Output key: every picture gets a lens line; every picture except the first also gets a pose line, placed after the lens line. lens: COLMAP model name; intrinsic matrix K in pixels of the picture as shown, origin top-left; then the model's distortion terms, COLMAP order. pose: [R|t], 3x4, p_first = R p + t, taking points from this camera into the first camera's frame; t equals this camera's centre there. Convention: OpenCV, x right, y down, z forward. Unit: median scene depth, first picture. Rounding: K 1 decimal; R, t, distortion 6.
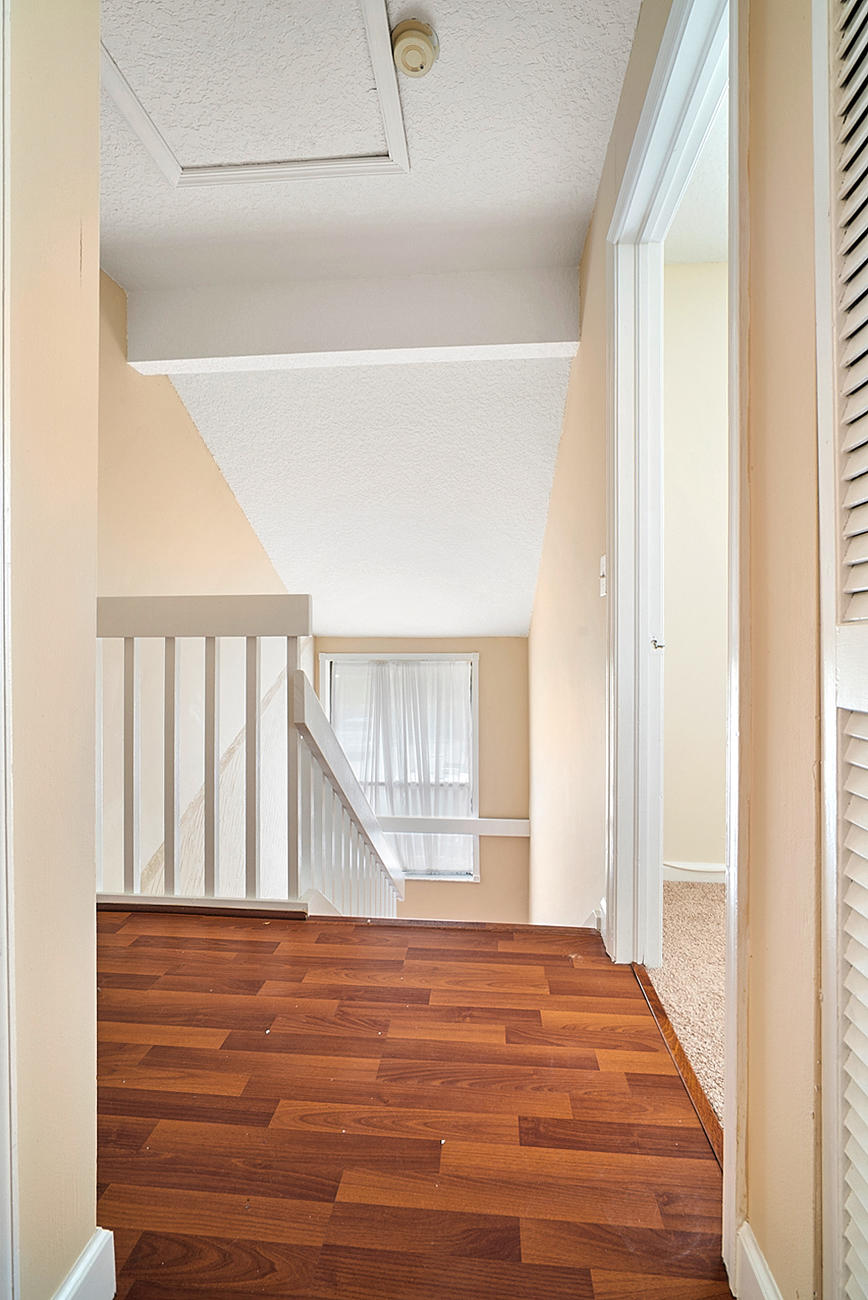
lens RADIAL K [[575.0, 0, 436.0], [0, 575.0, 648.3], [0, 0, 1]] dist [-0.022180, 0.006483]
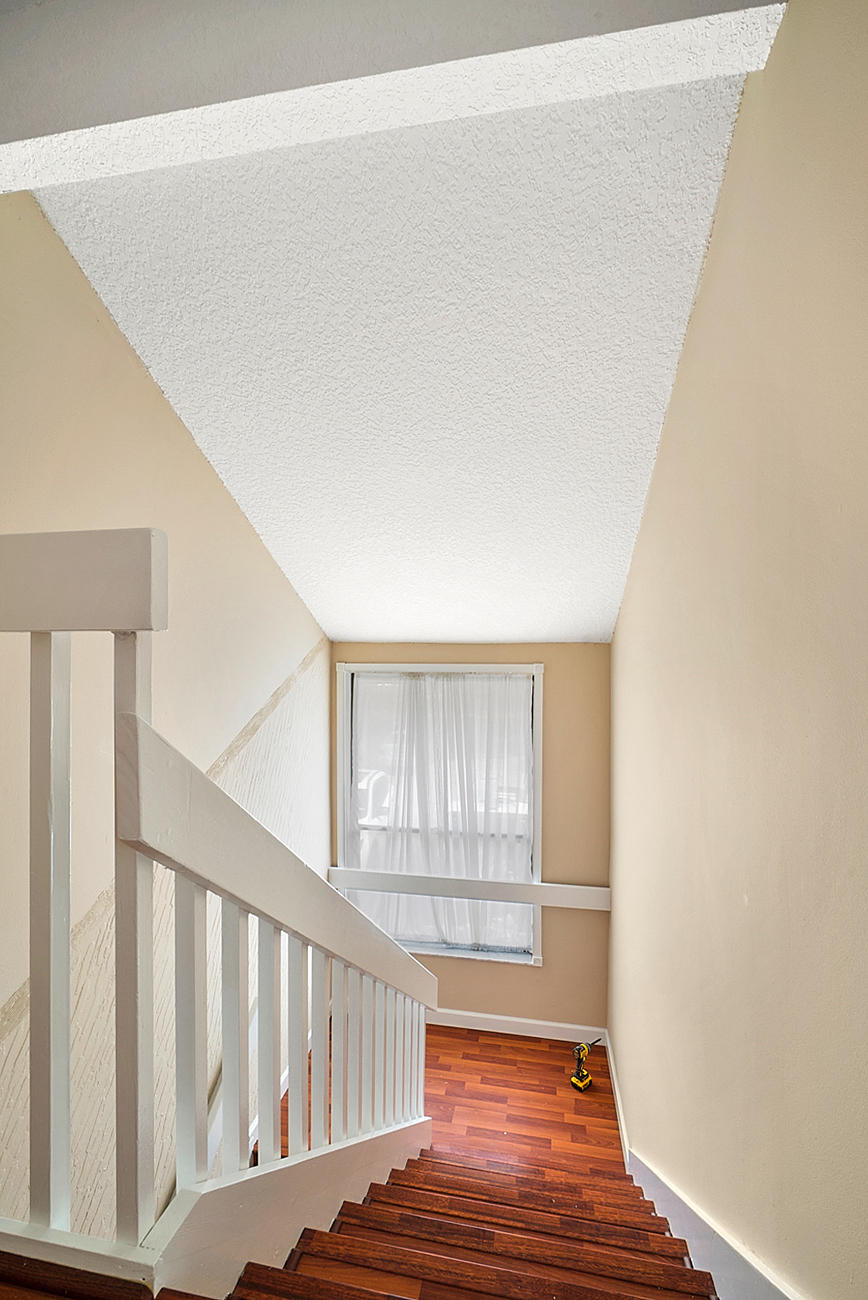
lens RADIAL K [[575.0, 0, 424.5], [0, 575.0, 646.0], [0, 0, 1]] dist [-0.022180, 0.006483]
pose [[0.993410, 0.006293, -0.114444, 0.005629], [-0.008262, 0.999826, -0.016742, -0.001796], [0.114318, 0.017577, 0.993289, 0.224212]]
